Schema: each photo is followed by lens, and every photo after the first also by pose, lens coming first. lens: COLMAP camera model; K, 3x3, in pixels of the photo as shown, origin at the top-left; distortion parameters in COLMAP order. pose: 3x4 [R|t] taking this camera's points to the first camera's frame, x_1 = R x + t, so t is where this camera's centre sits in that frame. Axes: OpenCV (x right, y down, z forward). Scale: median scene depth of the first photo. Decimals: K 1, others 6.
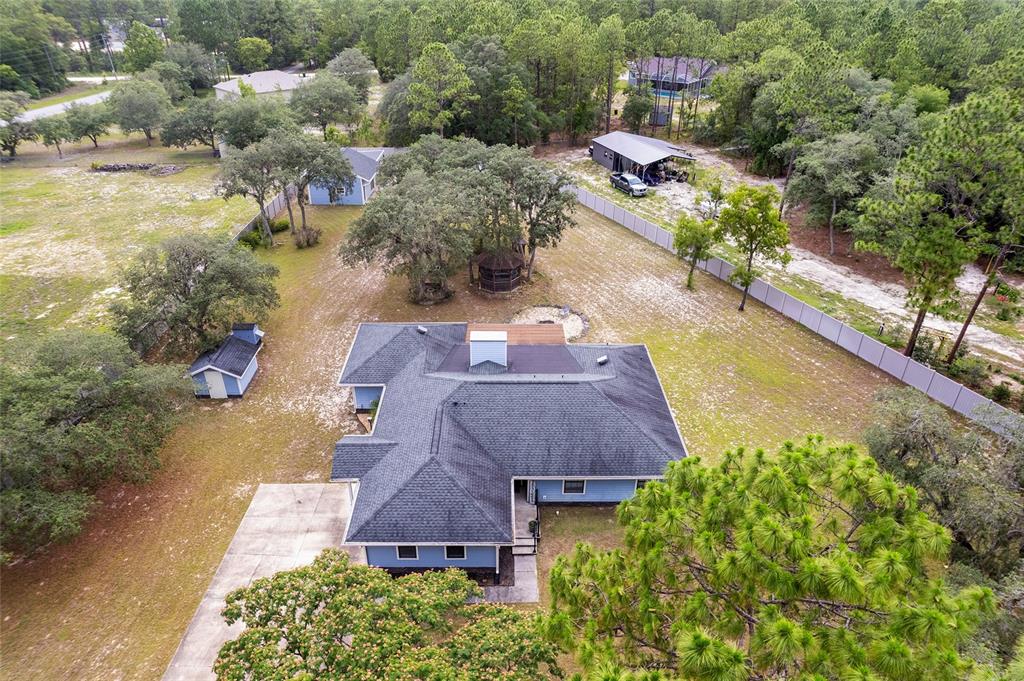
lens RADIAL K [[655.5, 0, 515.4], [0, 655.5, 349.2], [0, 0, 1]] dist [-0.074134, 0.077126]
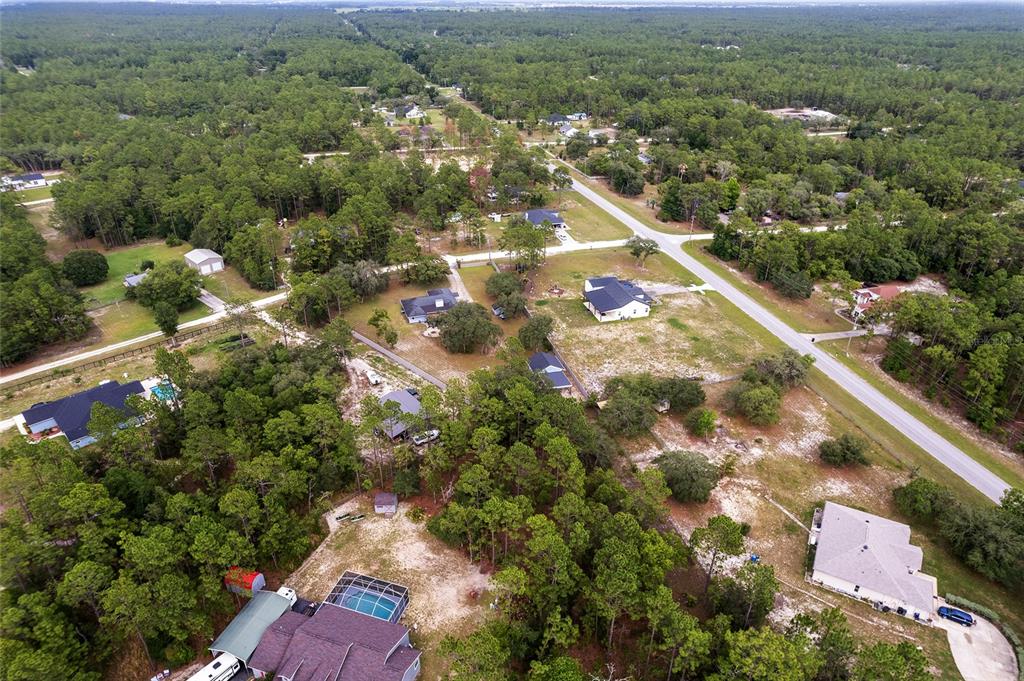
lens RADIAL K [[655.5, 0, 515.4], [0, 655.5, 349.2], [0, 0, 1]] dist [-0.074134, 0.077126]
pose [[-0.955754, 0.129954, -0.263907, 0.516129], [-0.160396, 0.521822, 0.837839, -2.752775], [0.246593, 0.843098, -0.477889, 2.575693]]
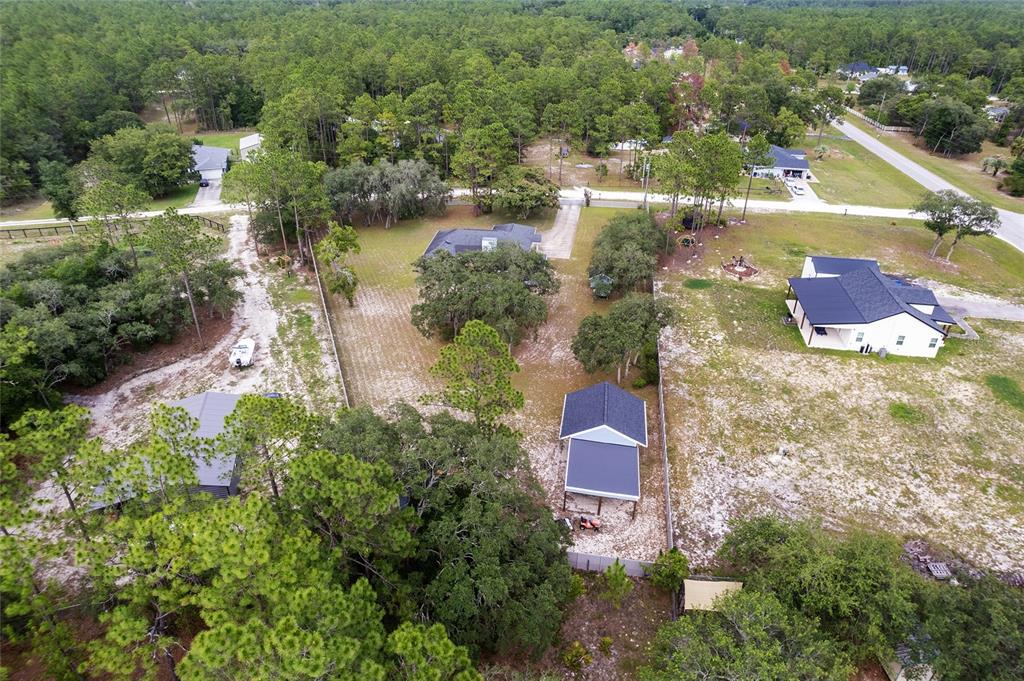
lens RADIAL K [[655.5, 0, 515.4], [0, 655.5, 349.2], [0, 0, 1]] dist [-0.074134, 0.077126]
pose [[-0.990438, -0.088448, 0.105873, -0.306652], [0.048278, 0.496691, 0.866584, -1.375157], [-0.129234, 0.863409, -0.487672, 1.762138]]
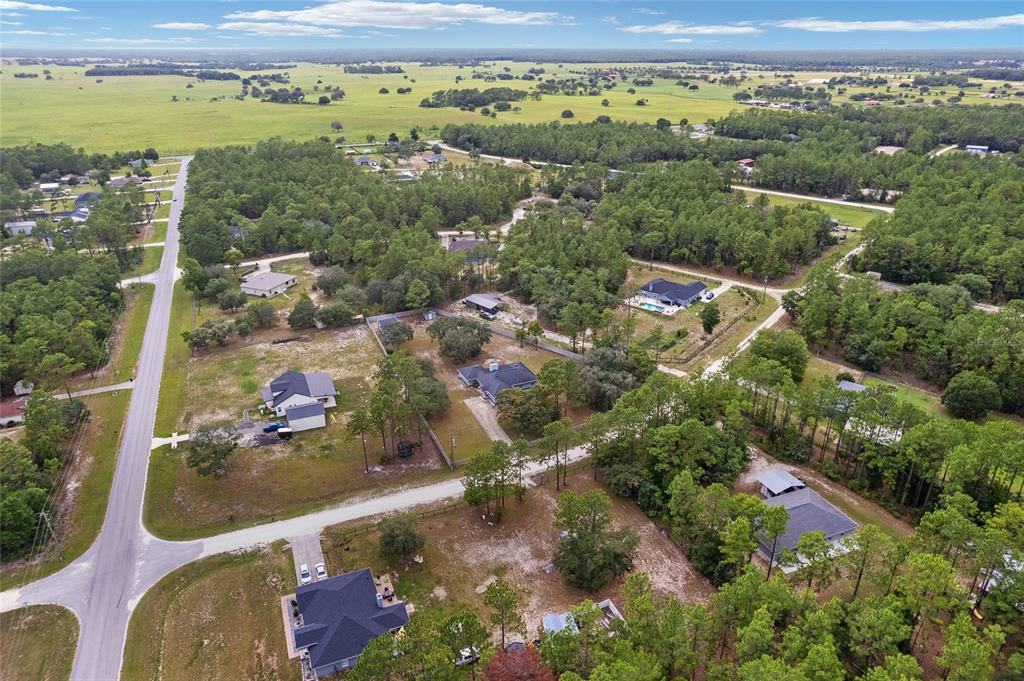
lens RADIAL K [[672.4, 0, 515.2], [0, 672.4, 346.9], [0, 0, 1]] dist [-0.068748, 0.064117]
pose [[0.914204, -0.181633, 0.362272, -1.123531], [0.217232, 0.974292, -0.059708, 0.123987], [-0.342114, 0.133282, 0.930158, -2.485793]]
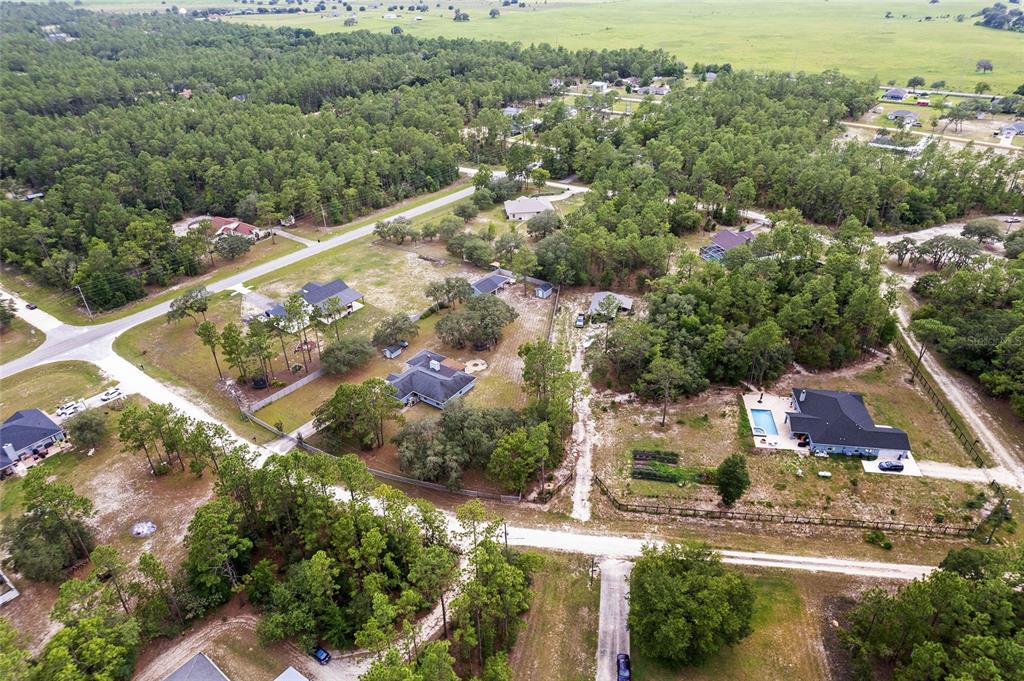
lens RADIAL K [[655.5, 0, 515.4], [0, 655.5, 349.2], [0, 0, 1]] dist [-0.074134, 0.077126]
pose [[0.813059, 0.283187, -0.508665, 1.629078], [-0.277198, 0.956635, 0.089505, -0.406040], [0.511954, 0.068229, 0.856299, -1.514152]]
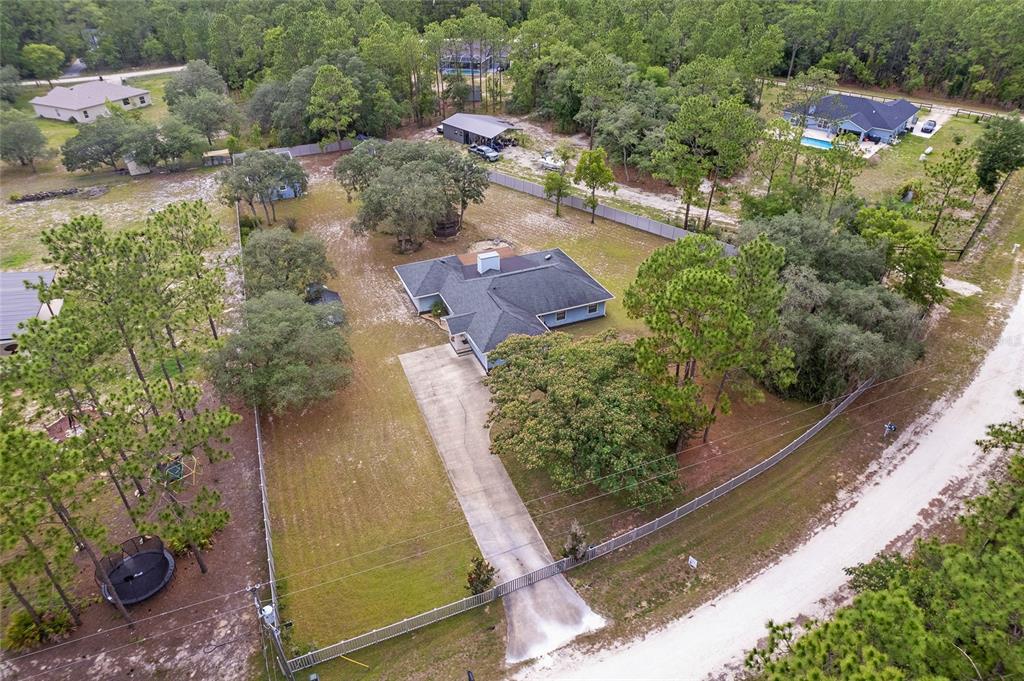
lens RADIAL K [[655.5, 0, 515.4], [0, 655.5, 349.2], [0, 0, 1]] dist [-0.074134, 0.077126]
pose [[0.925374, -0.222110, 0.307165, -0.390353], [0.201101, 0.974569, 0.098867, 0.046491], [-0.321312, -0.029718, 0.946507, -0.496787]]
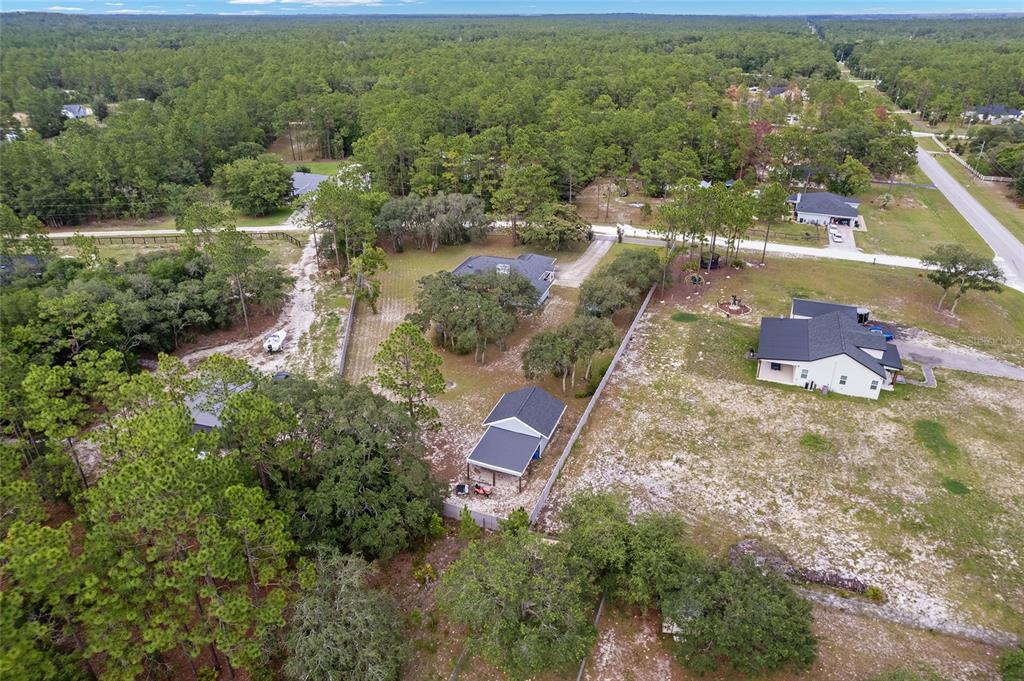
lens RADIAL K [[672.4, 0, 515.2], [0, 672.4, 346.9], [0, 0, 1]] dist [-0.068748, 0.064117]
pose [[-0.941961, -0.162453, 0.293800, -0.708161], [0.160607, 0.550435, 0.819284, -1.557696], [-0.294813, 0.818920, -0.492397, 1.874494]]
